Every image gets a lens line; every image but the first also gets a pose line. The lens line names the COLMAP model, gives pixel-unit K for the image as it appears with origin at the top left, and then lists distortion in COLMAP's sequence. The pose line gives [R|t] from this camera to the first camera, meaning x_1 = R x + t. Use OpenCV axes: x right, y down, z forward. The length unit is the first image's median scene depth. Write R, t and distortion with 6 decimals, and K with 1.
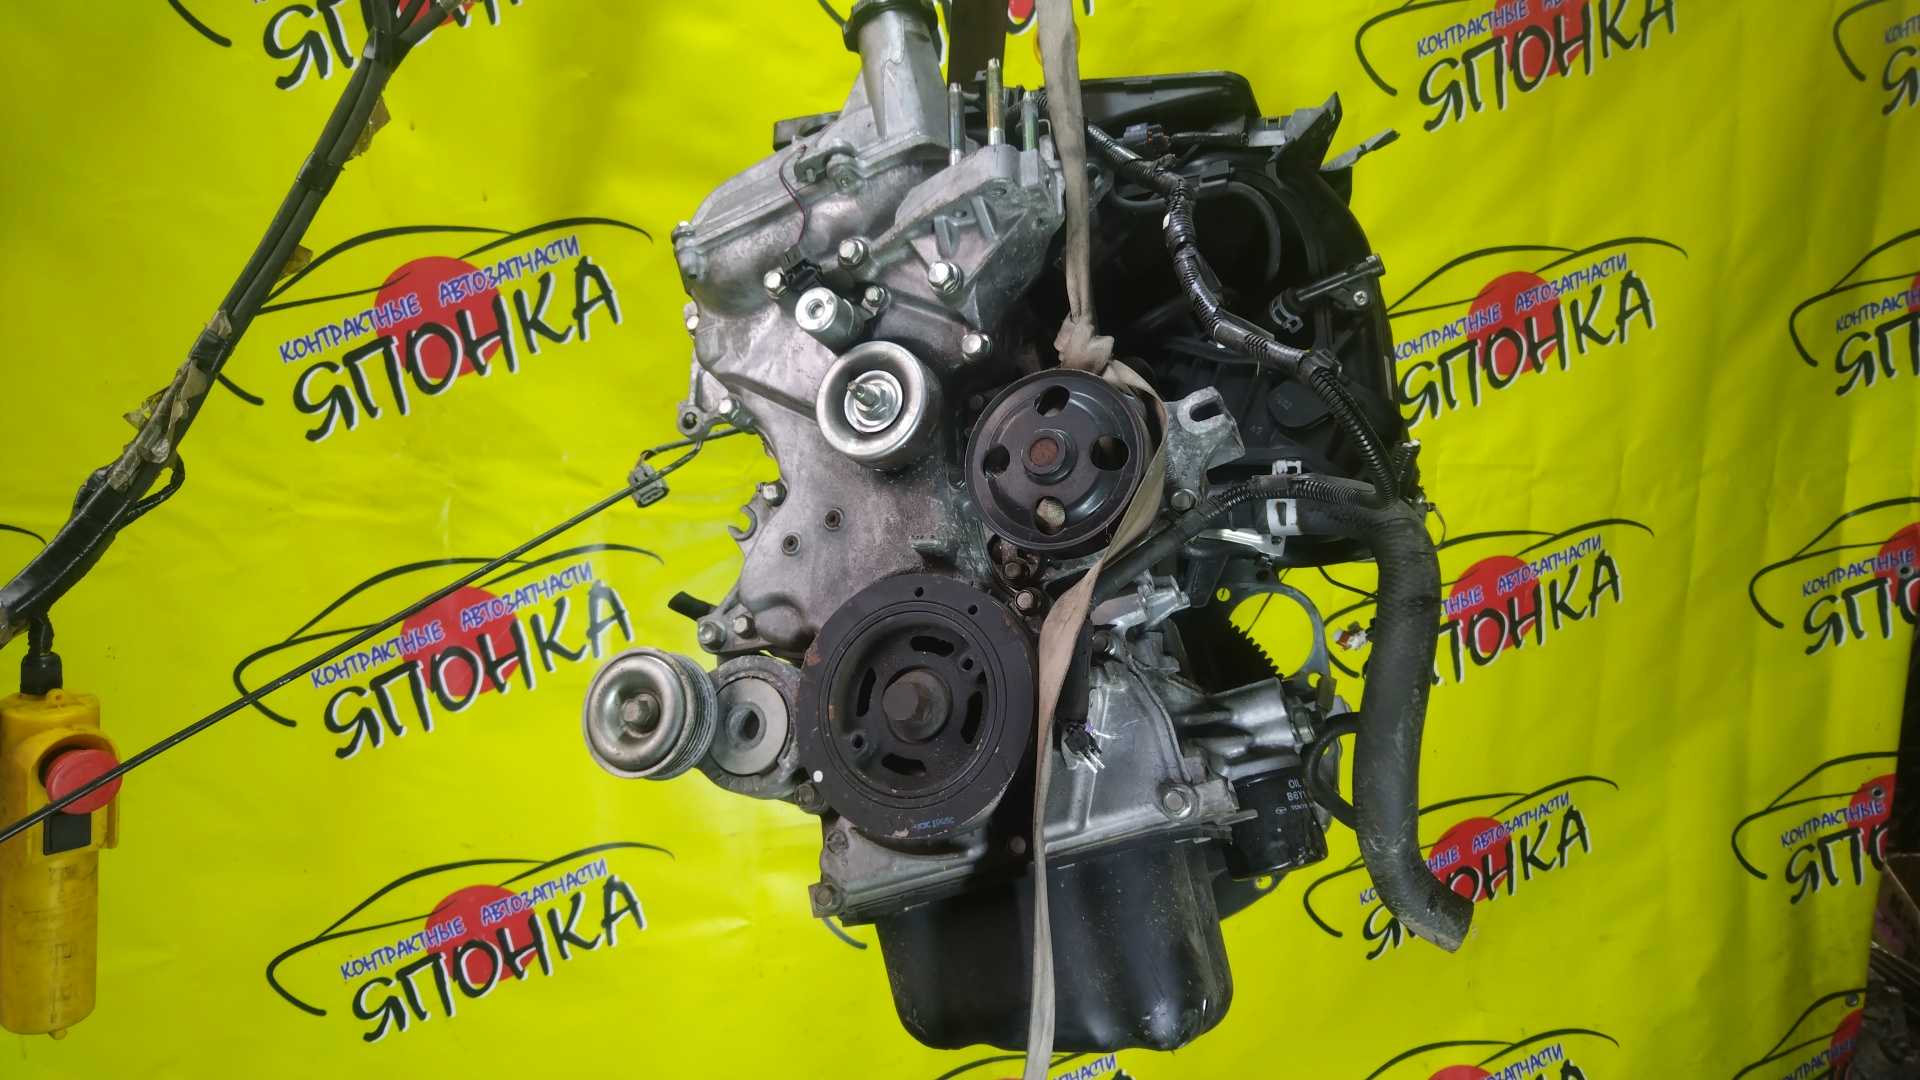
lens RADIAL K [[1329.8, 0, 1005.4], [0, 1329.8, 589.4], [0, 0, 1]] dist [-0.003154, 0.033863]
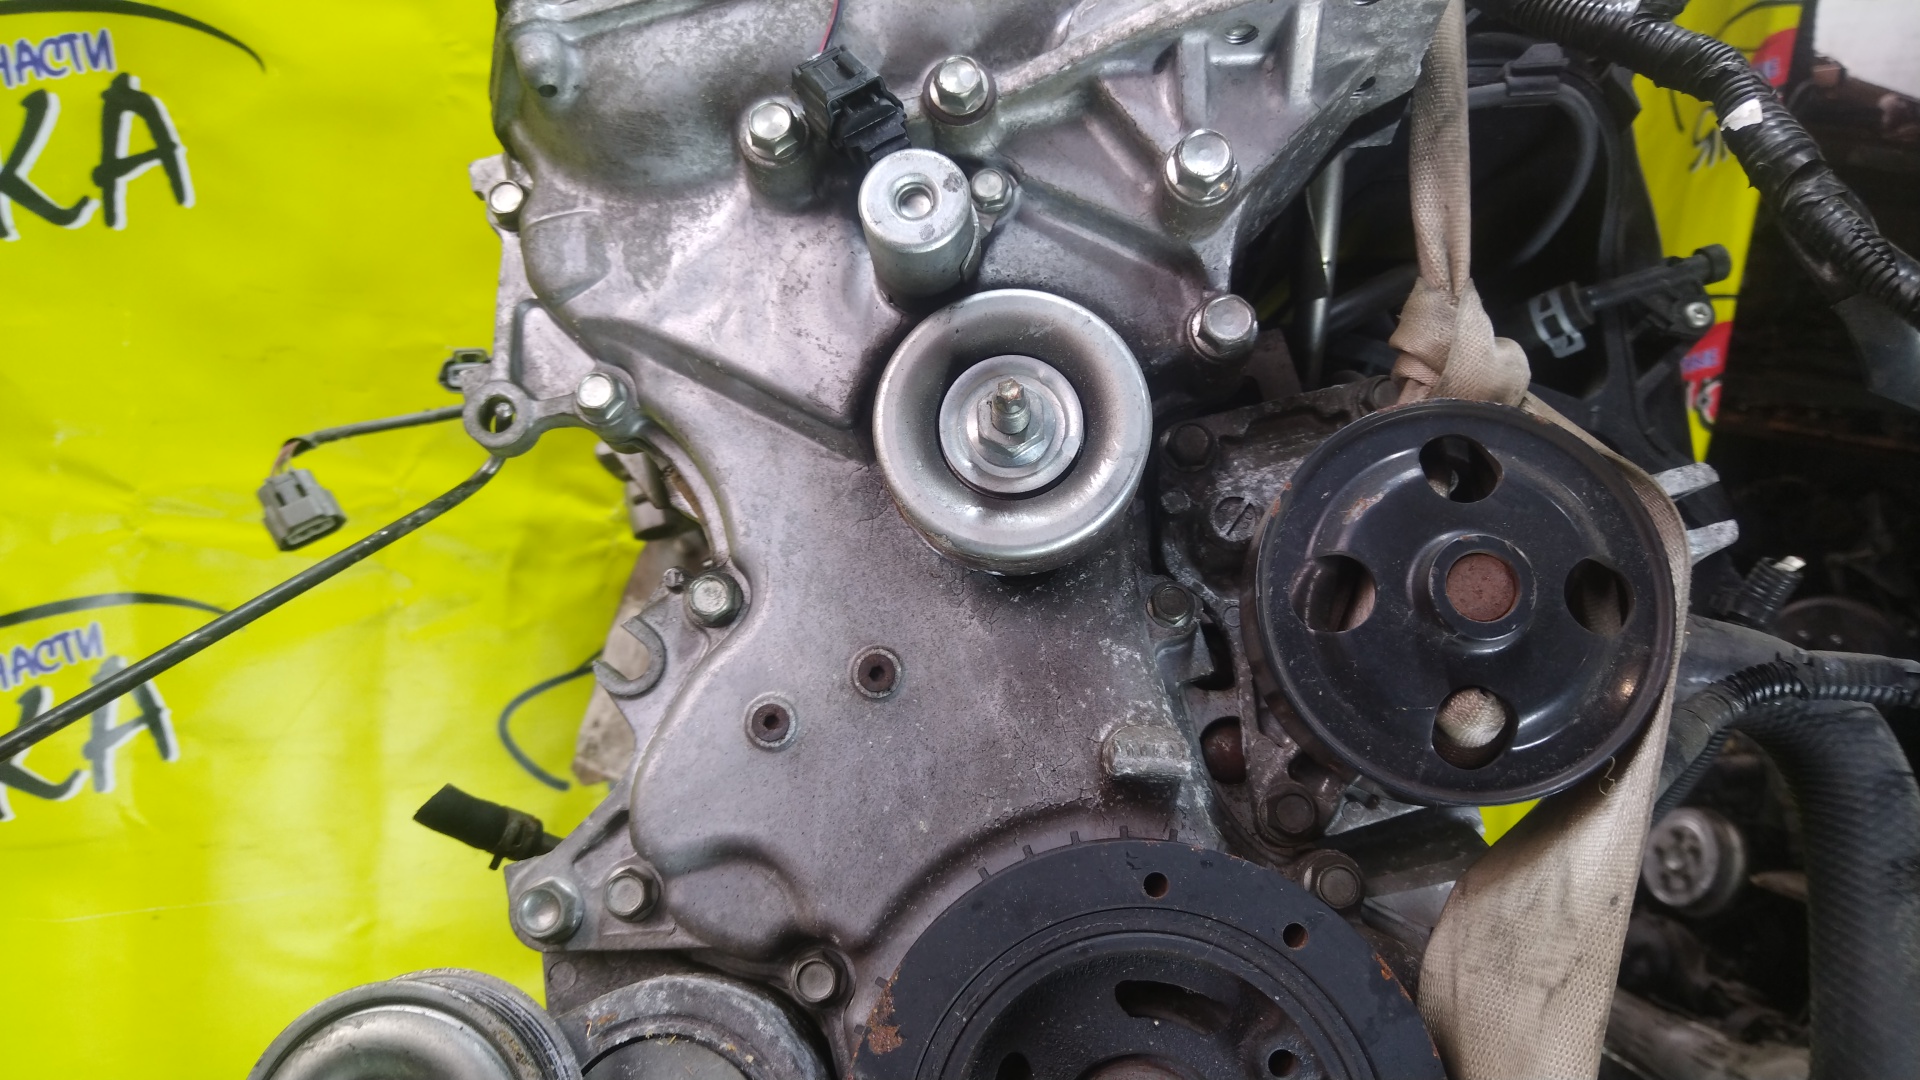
lens RADIAL K [[1329.8, 0, 937.8], [0, 1329.8, 567.2], [0, 0, 1]] dist [-0.003154, 0.033863]
pose [[0.945994, 0.052605, 0.319888, -0.245310], [-0.048991, 0.998612, -0.019341, -0.077023], [-0.320462, 0.002625, 0.947258, 0.546235]]
